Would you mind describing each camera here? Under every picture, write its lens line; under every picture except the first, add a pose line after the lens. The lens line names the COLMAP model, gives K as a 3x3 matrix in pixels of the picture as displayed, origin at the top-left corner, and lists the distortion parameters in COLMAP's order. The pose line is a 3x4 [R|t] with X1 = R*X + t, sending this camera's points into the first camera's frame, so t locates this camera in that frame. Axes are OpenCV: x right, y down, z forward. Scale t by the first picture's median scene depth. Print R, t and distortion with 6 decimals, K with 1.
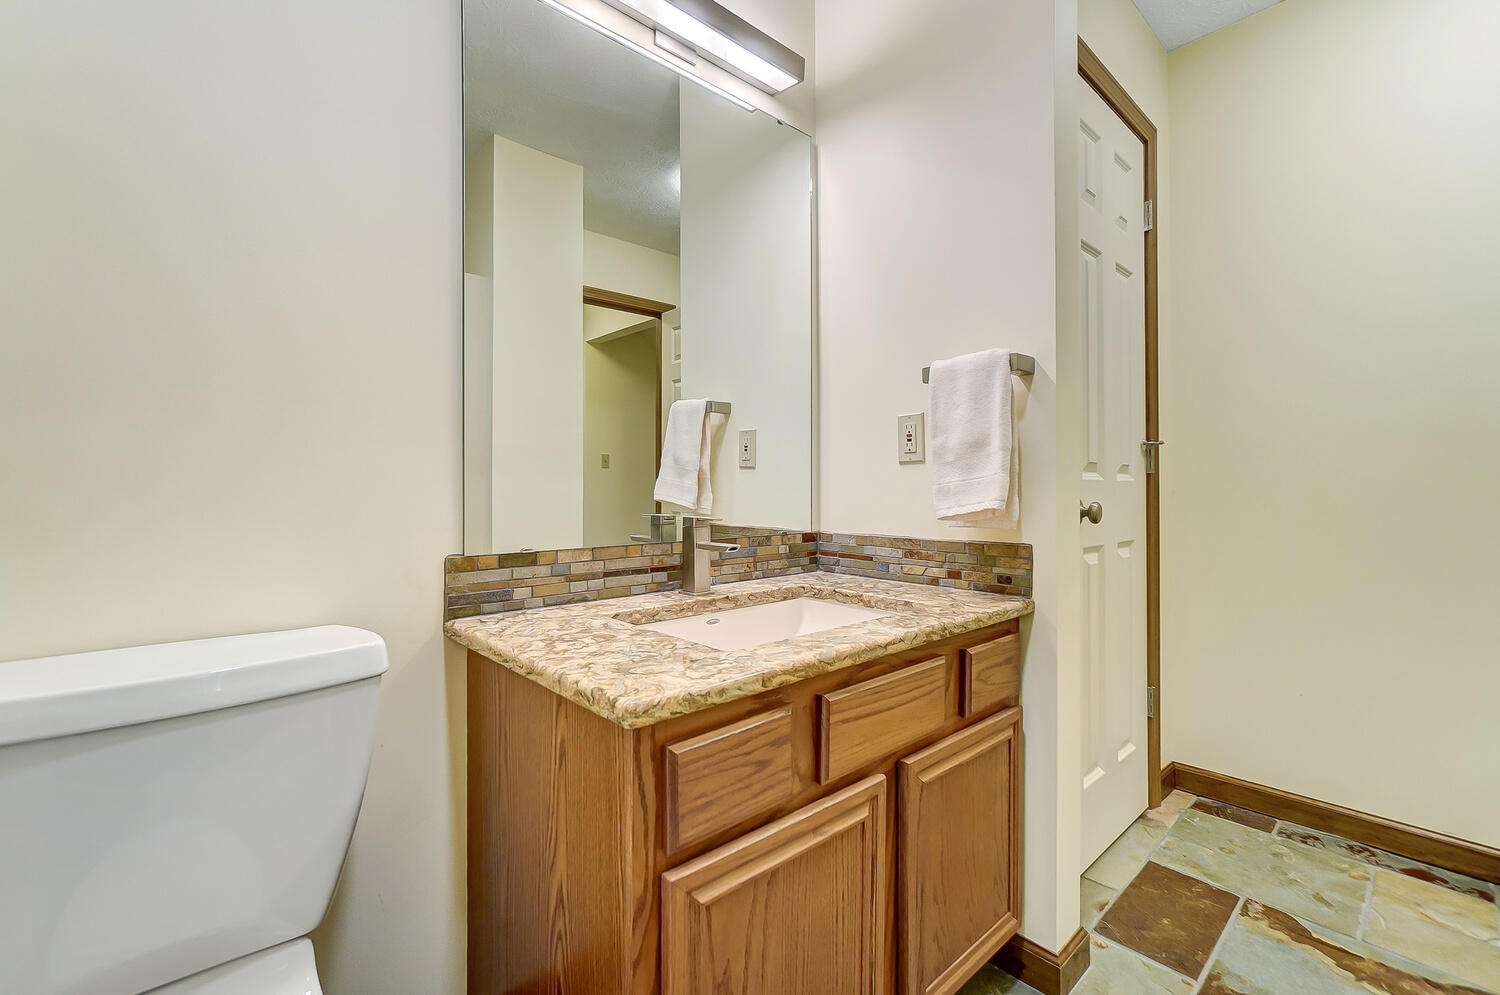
lens RADIAL K [[653.4, 0, 738.8], [0, 653.4, 486.8], [0, 0, 1]] dist [-0.016630, 0.013520]
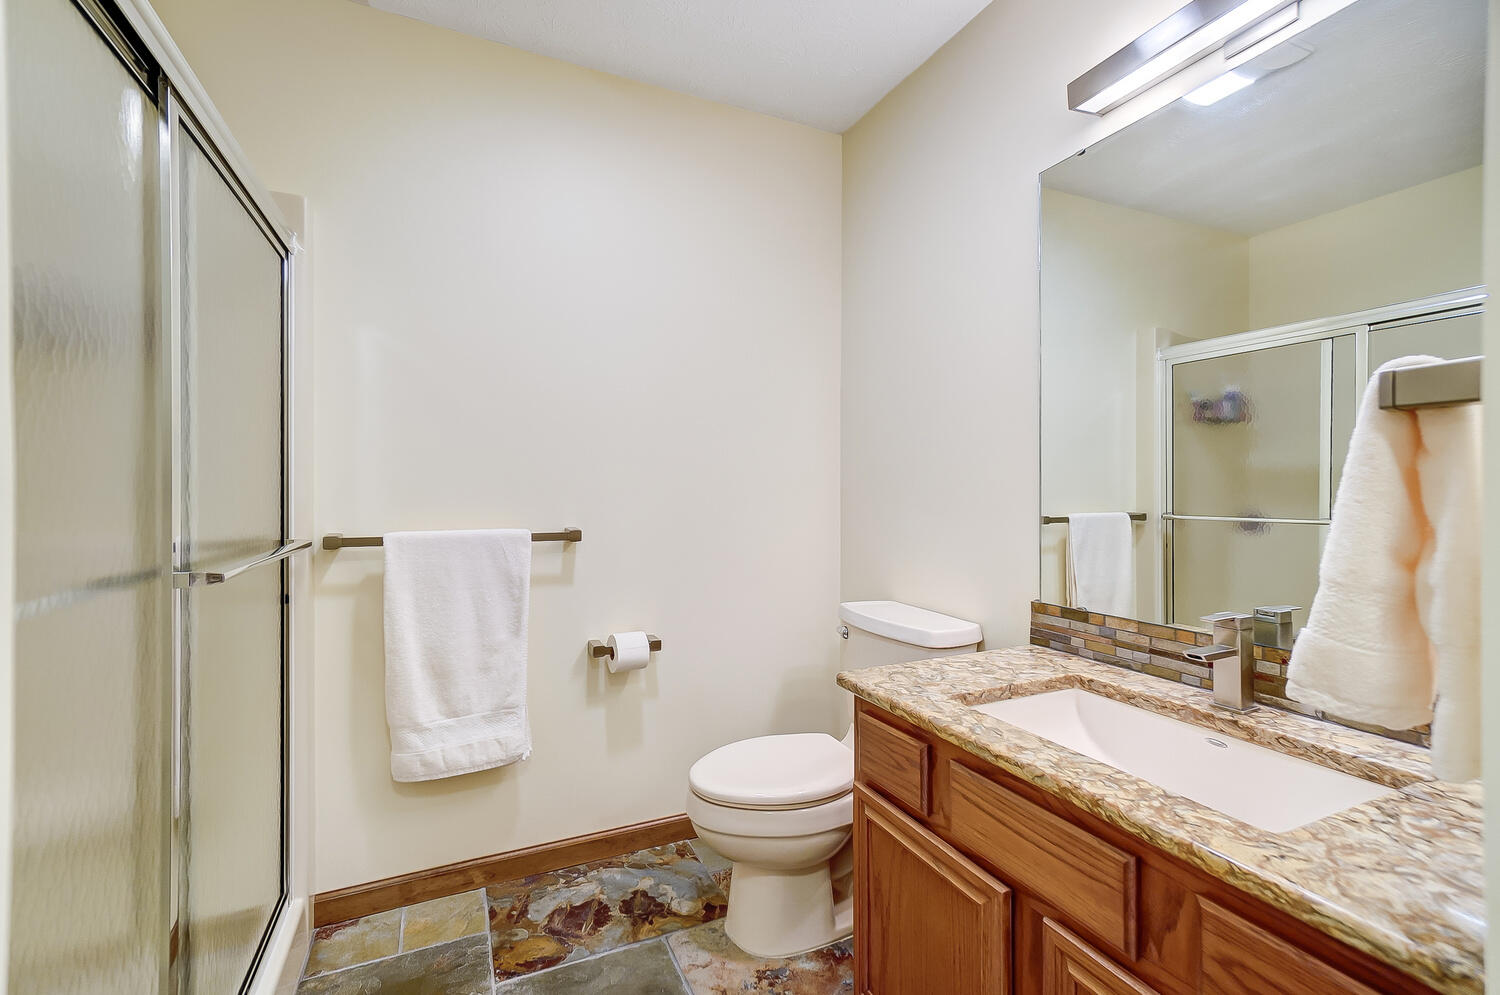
lens RADIAL K [[653.4, 0, 738.8], [0, 653.4, 486.8], [0, 0, 1]] dist [-0.016630, 0.013520]
pose [[-0.310939, -0.001538, -0.950429, 1.167897], [0.004249, 0.999986, -0.003008, -0.148042], [0.950420, -0.004973, -0.310929, 0.852552]]
